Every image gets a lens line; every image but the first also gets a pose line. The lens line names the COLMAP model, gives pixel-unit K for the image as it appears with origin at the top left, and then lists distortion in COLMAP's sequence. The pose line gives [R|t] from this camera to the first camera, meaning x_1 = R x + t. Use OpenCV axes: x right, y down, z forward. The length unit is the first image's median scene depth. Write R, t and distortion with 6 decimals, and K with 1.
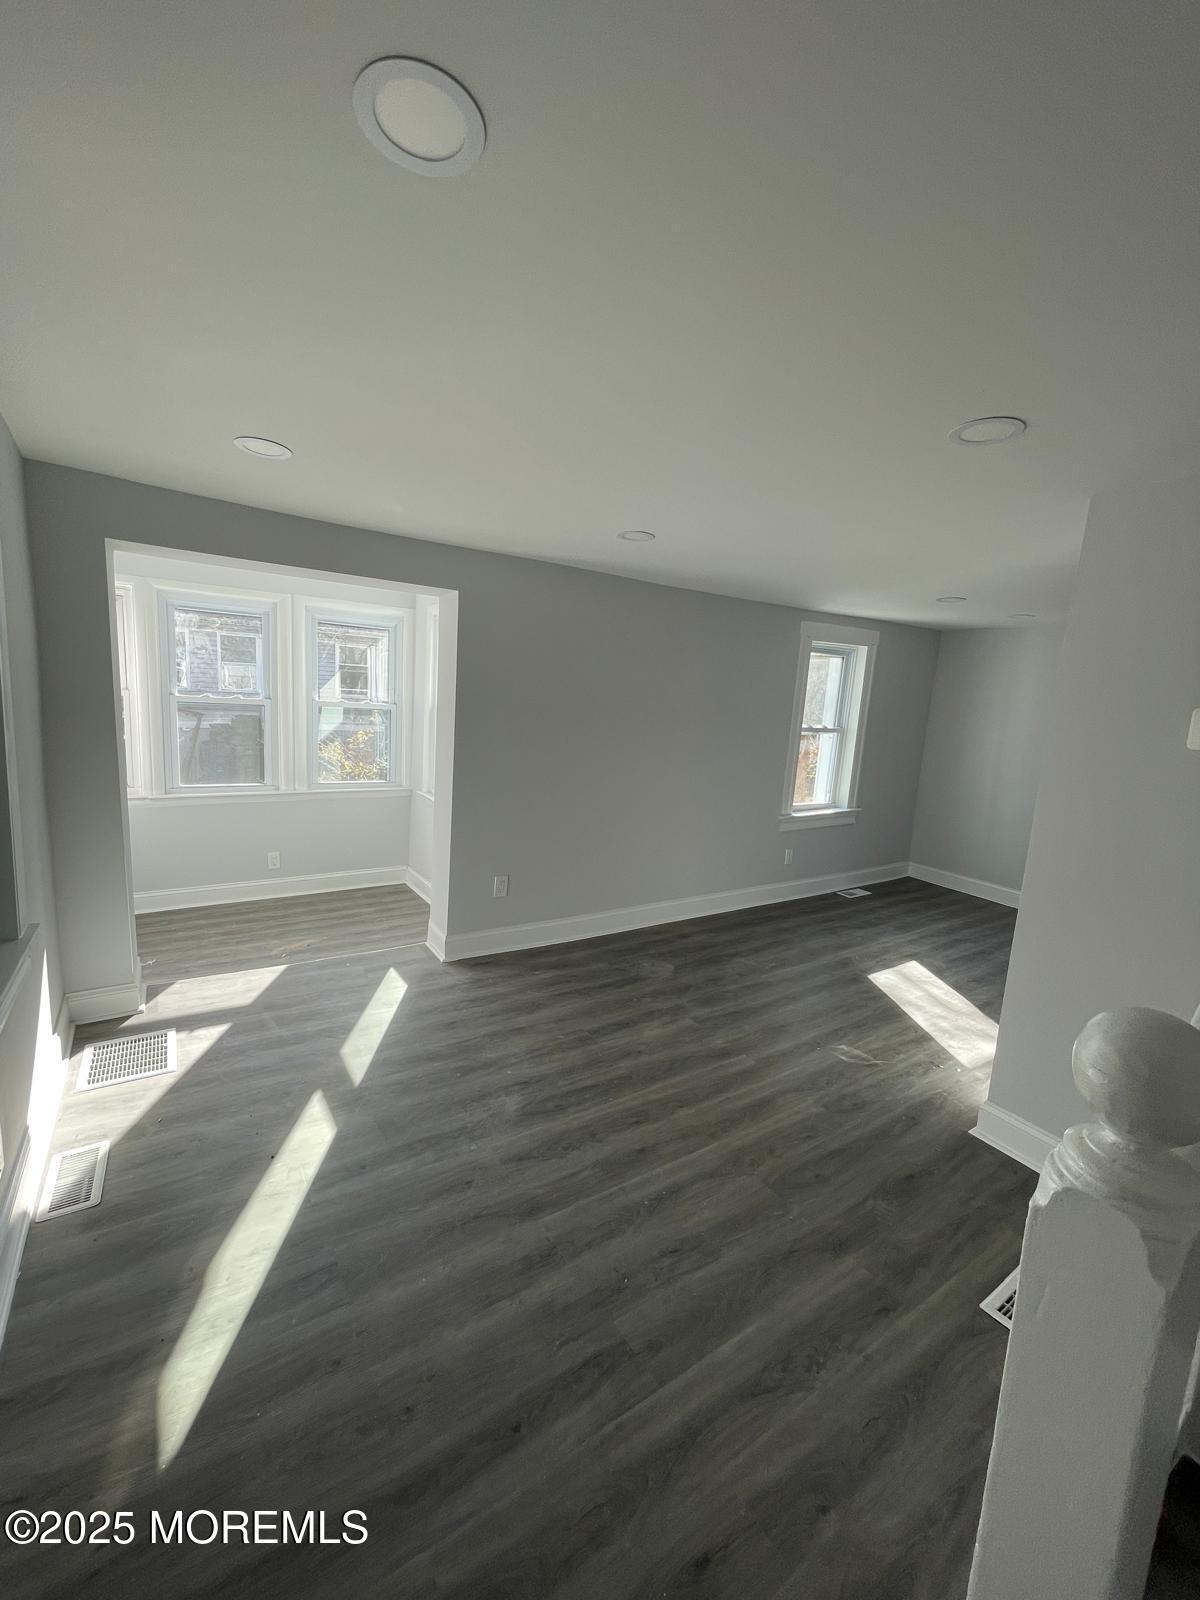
lens RADIAL K [[644.7, 0, 596.5], [0, 644.7, 799.2], [0, 0, 1]] dist [-0.000983, -0.000103]
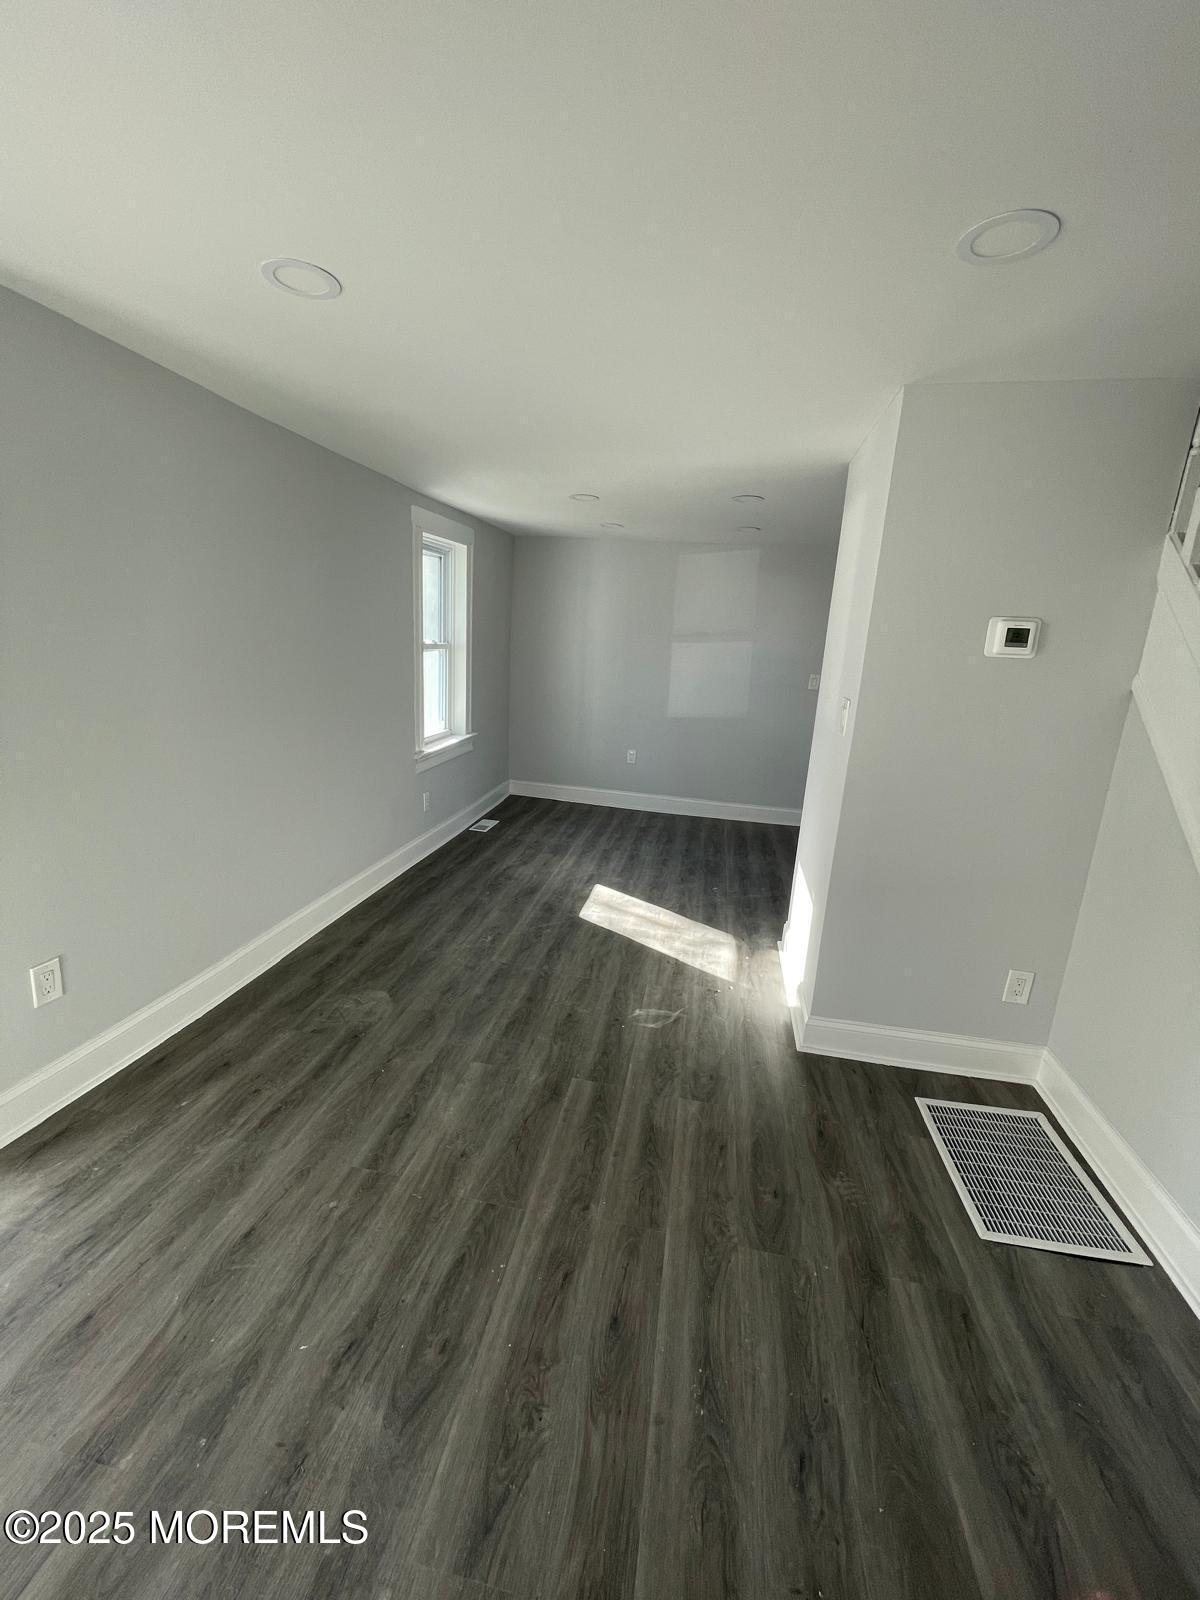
lens RADIAL K [[644.7, 0, 598.3], [0, 644.7, 798.8], [0, 0, 1]] dist [-0.000983, -0.000103]
pose [[0.698881, -0.195027, 0.688135, -0.196601], [0.104234, 0.979607, 0.171773, -0.056765], [-0.707602, -0.048321, 0.704957, 0.405626]]
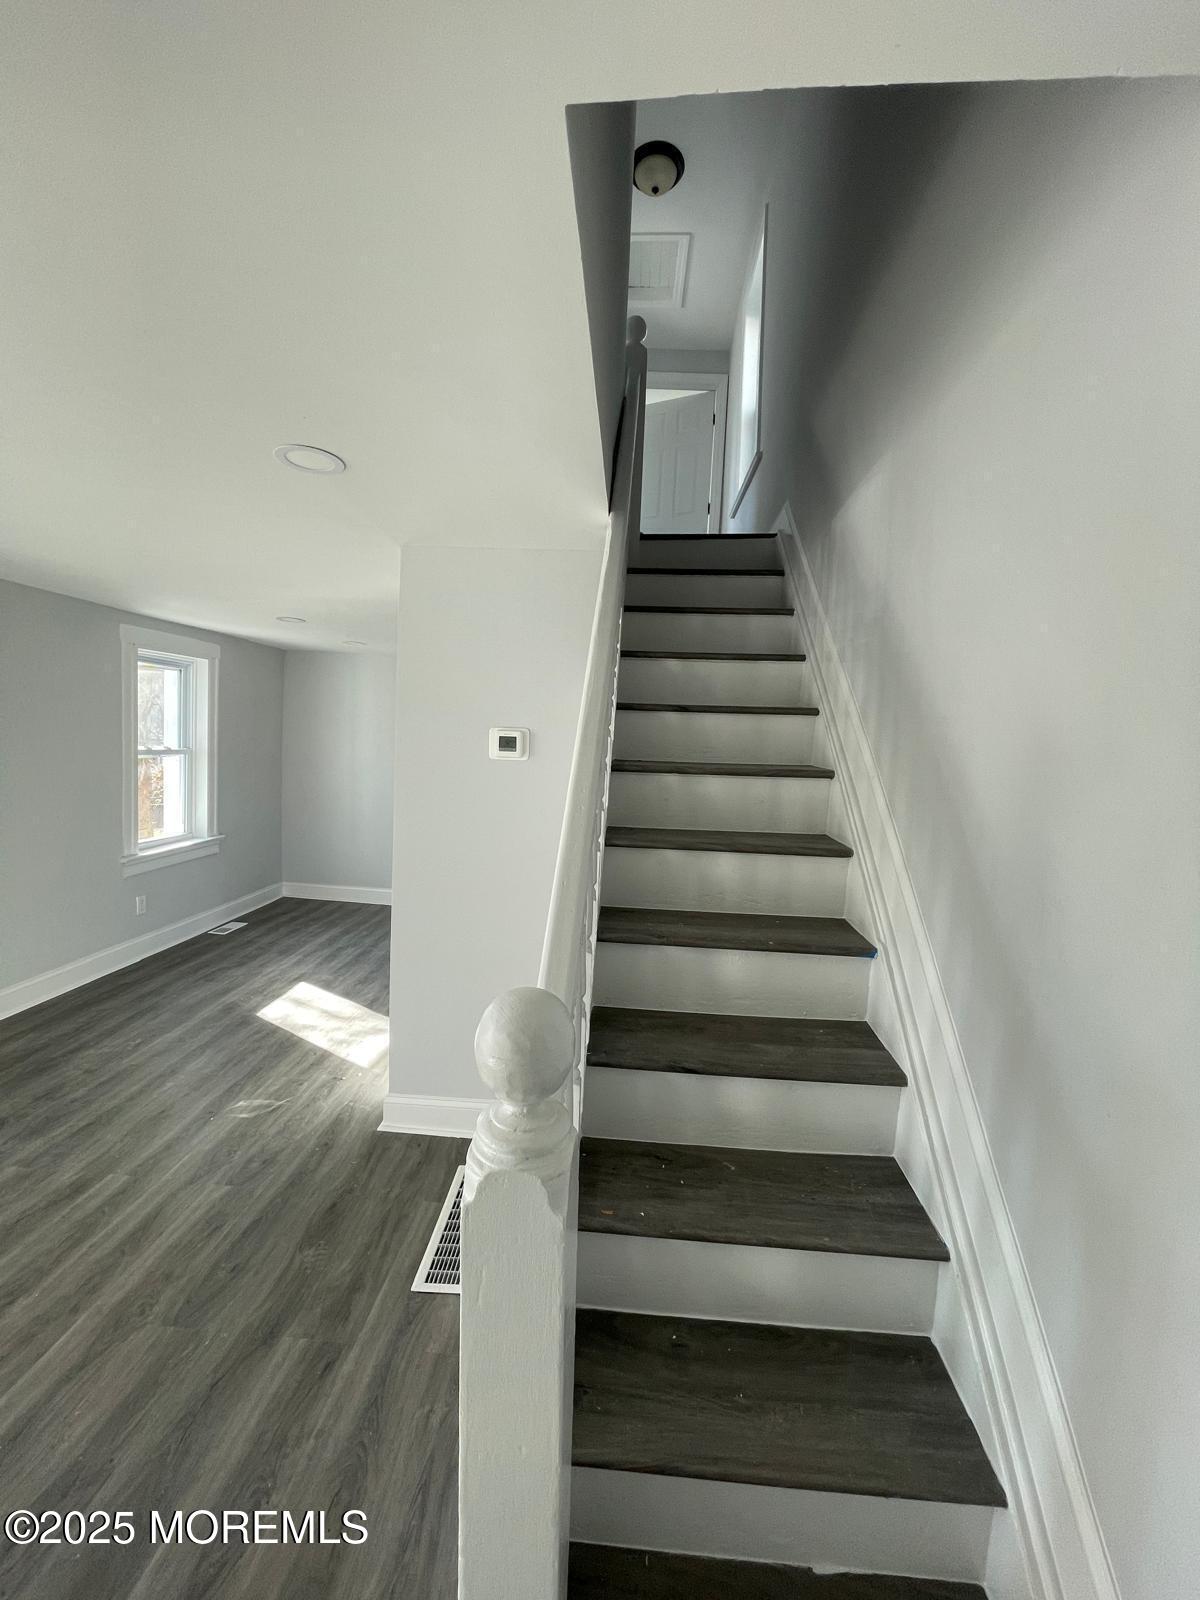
lens RADIAL K [[644.7, 0, 596.4], [0, 644.7, 799.1], [0, 0, 1]] dist [-0.000983, -0.000103]
pose [[0.600525, -0.096035, 0.793818, 0.007434], [0.116527, 0.992674, 0.031939, -0.008083], [-0.791069, 0.073321, 0.607316, 0.029681]]
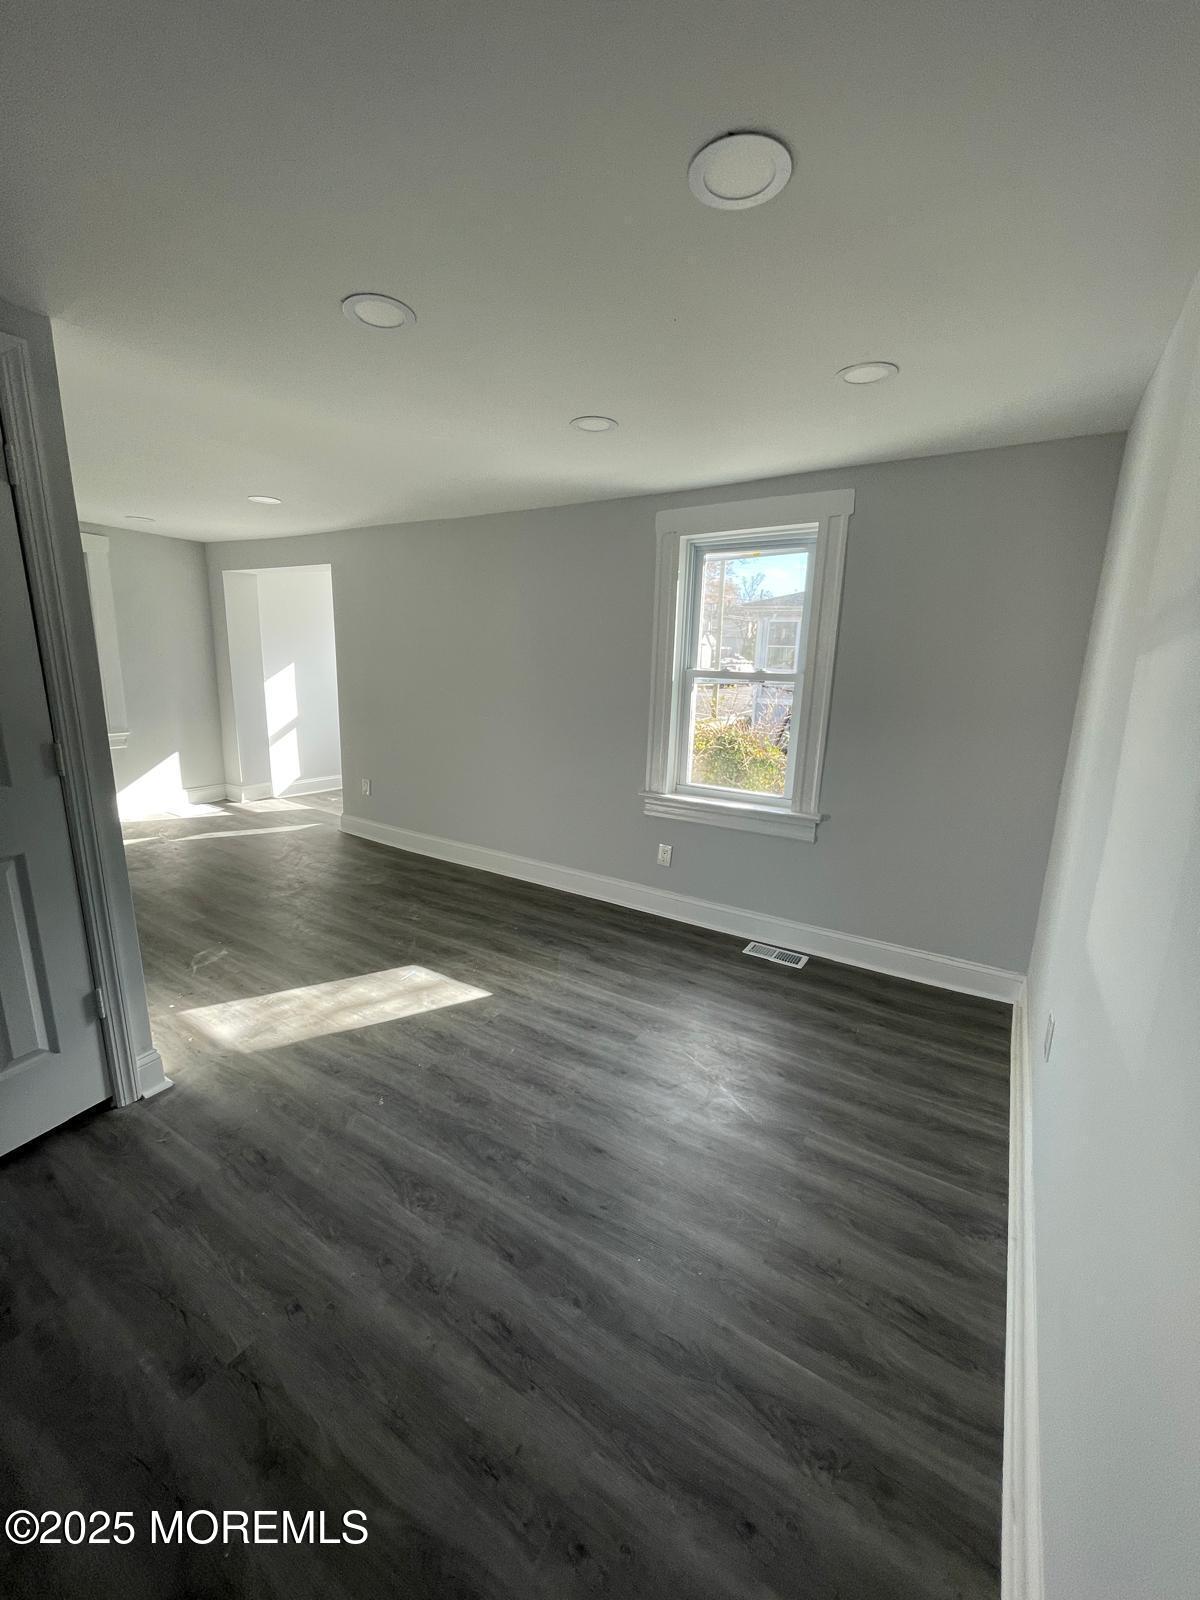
lens RADIAL K [[644.7, 0, 595.9], [0, 644.7, 794.9], [0, 0, 1]] dist [-0.000983, -0.000103]
pose [[0.416308, 0.151572, -0.896500, 1.440242], [-0.148301, 0.984122, 0.097520, -0.053129], [0.897047, 0.092353, 0.432177, 1.007006]]
